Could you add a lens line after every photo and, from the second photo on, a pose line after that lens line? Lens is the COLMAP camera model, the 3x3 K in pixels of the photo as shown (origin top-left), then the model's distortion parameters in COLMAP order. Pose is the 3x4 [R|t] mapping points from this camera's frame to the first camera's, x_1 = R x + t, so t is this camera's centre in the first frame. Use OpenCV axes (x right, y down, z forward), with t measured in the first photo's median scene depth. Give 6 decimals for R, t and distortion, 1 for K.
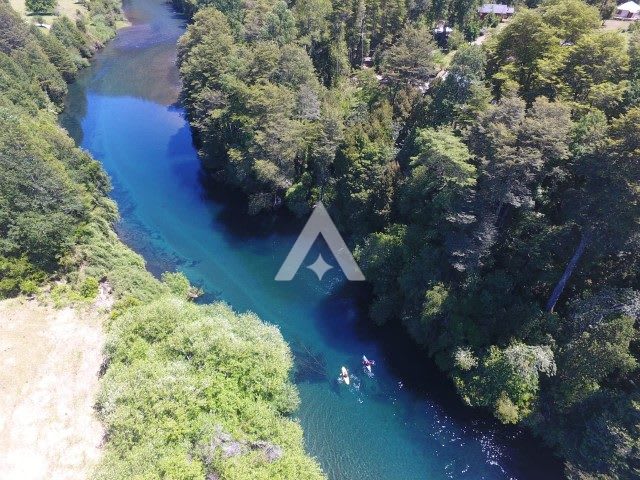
lens RADIAL K [[406.0, 0, 320.0], [0, 406.0, 240.0], [0, 0, 1]] dist [-0.004954, 0.031444]
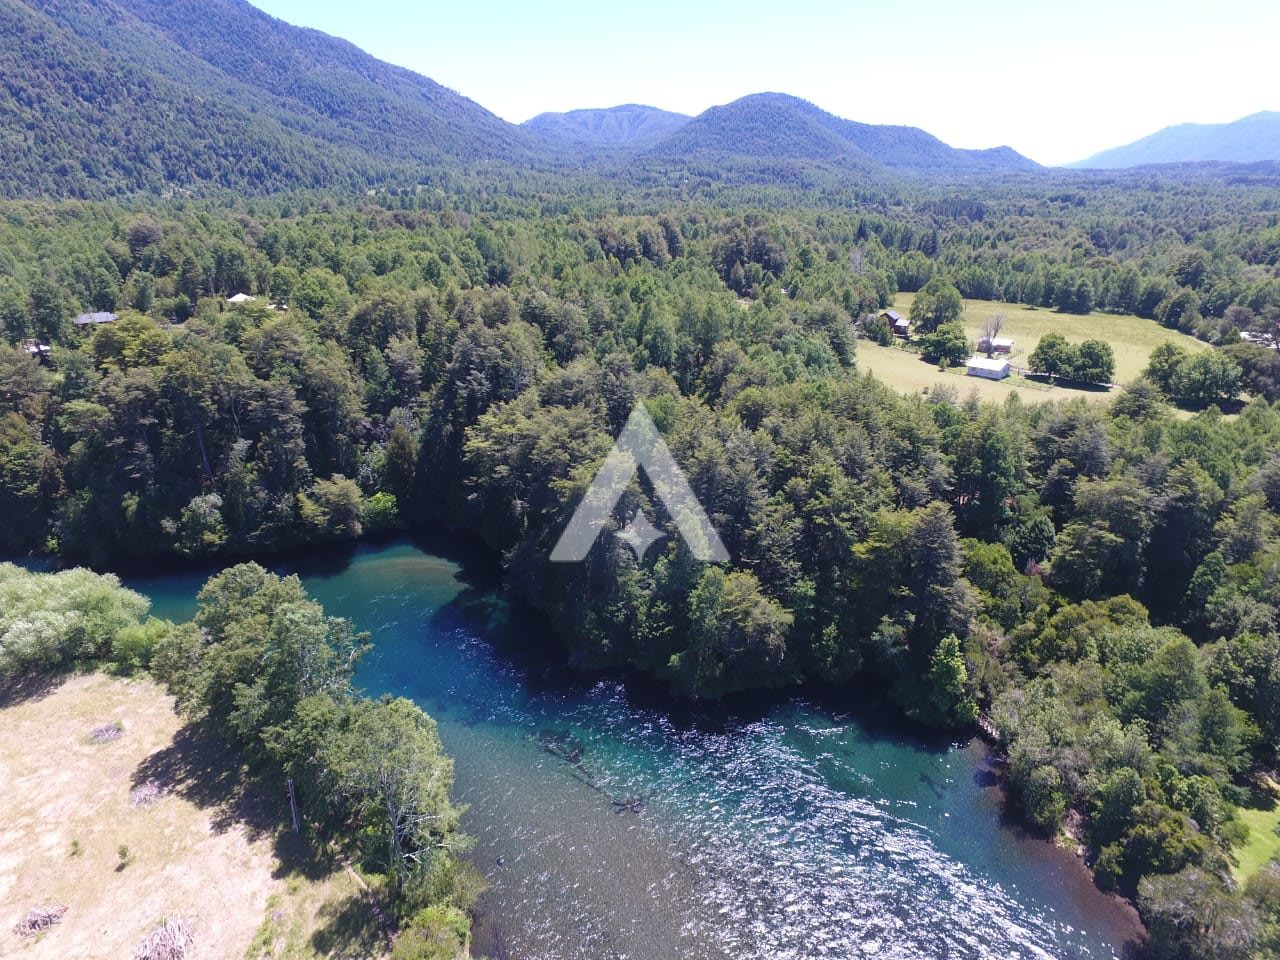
lens RADIAL K [[715.6, 0, 643.1], [0, 715.6, 460.6], [0, 0, 1]] dist [-0.003209, 0.001053]
pose [[0.548412, -0.320562, 0.772324, -0.642382], [0.518437, 0.855013, -0.013249, 1.002403], [-0.656100, 0.407667, 0.635091, -1.910551]]
